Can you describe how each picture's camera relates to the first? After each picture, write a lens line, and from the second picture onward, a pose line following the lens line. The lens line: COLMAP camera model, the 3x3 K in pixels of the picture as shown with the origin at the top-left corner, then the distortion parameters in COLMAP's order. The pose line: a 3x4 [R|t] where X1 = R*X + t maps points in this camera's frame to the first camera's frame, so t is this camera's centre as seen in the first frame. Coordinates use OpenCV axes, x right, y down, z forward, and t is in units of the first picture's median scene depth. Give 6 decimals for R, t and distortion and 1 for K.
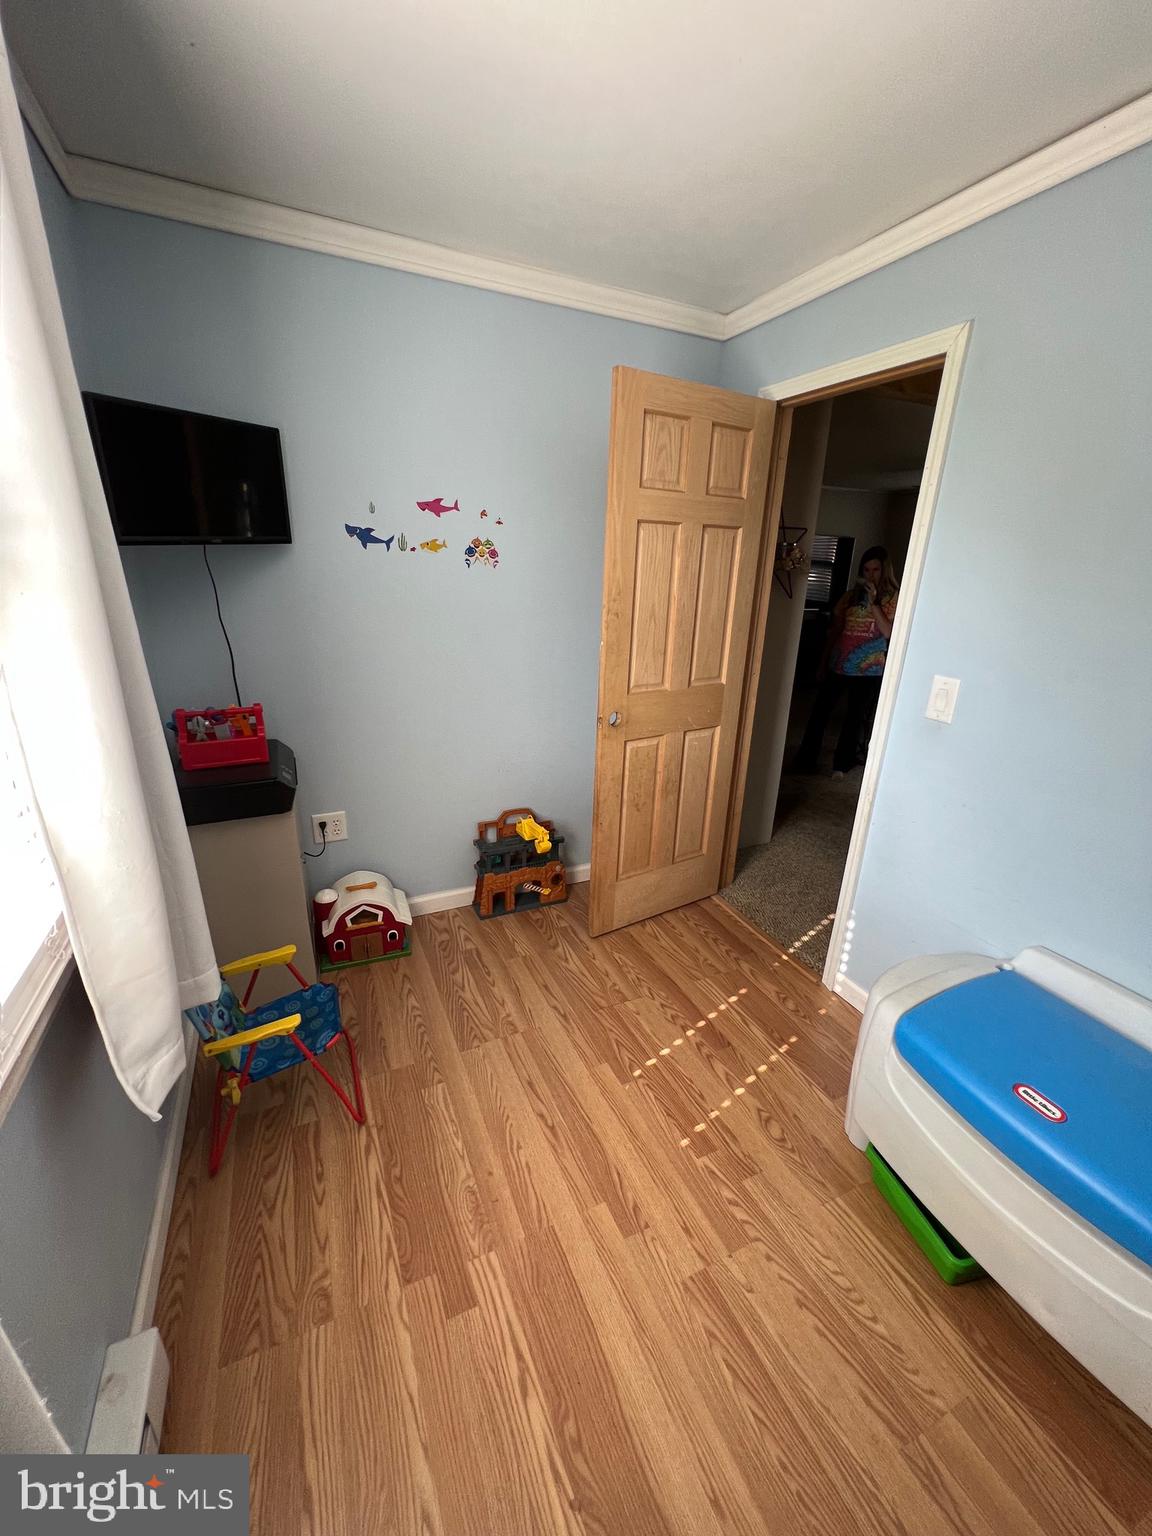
lens RADIAL K [[616.4, 0, 579.0], [0, 616.4, 768.0], [0, 0, 1]] dist [-0.001521, 0.000298]
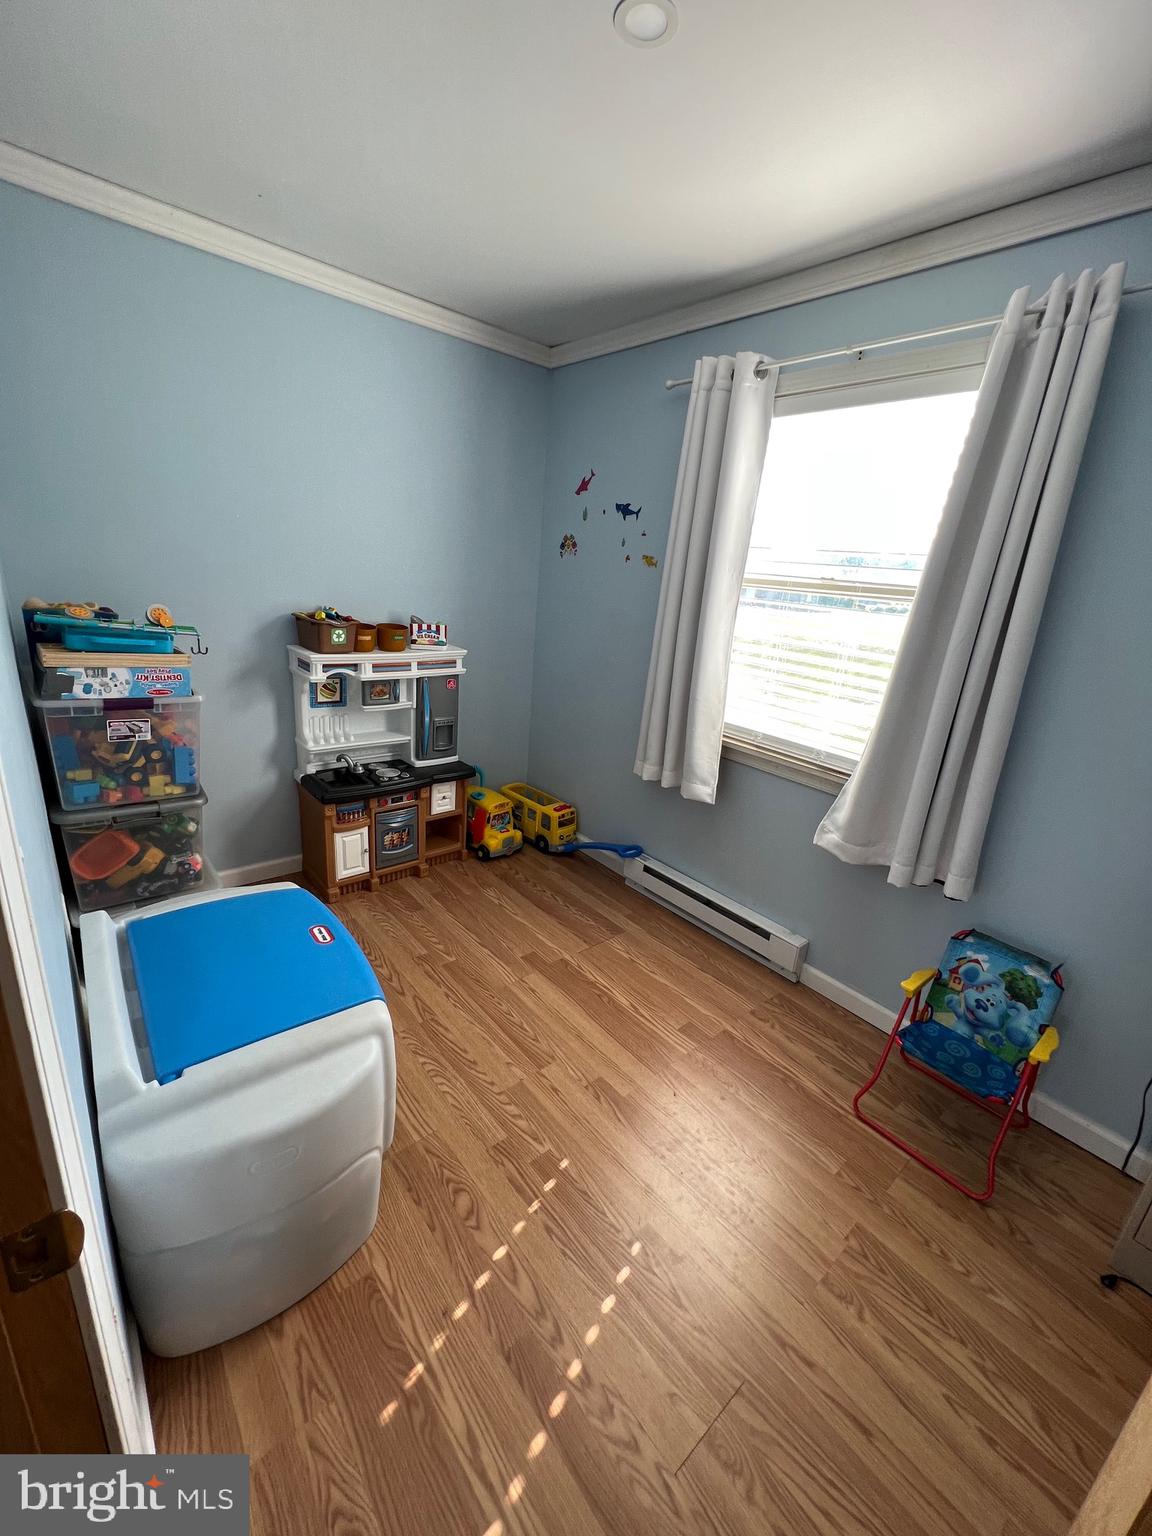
lens RADIAL K [[616.4, 0, 578.4], [0, 616.4, 766.1], [0, 0, 1]] dist [-0.001521, 0.000298]
pose [[-0.955359, -0.027532, -0.294161, 0.459444], [-0.198698, 0.796718, 0.570753, -0.436357], [0.218650, 0.603723, -0.766623, 1.402795]]
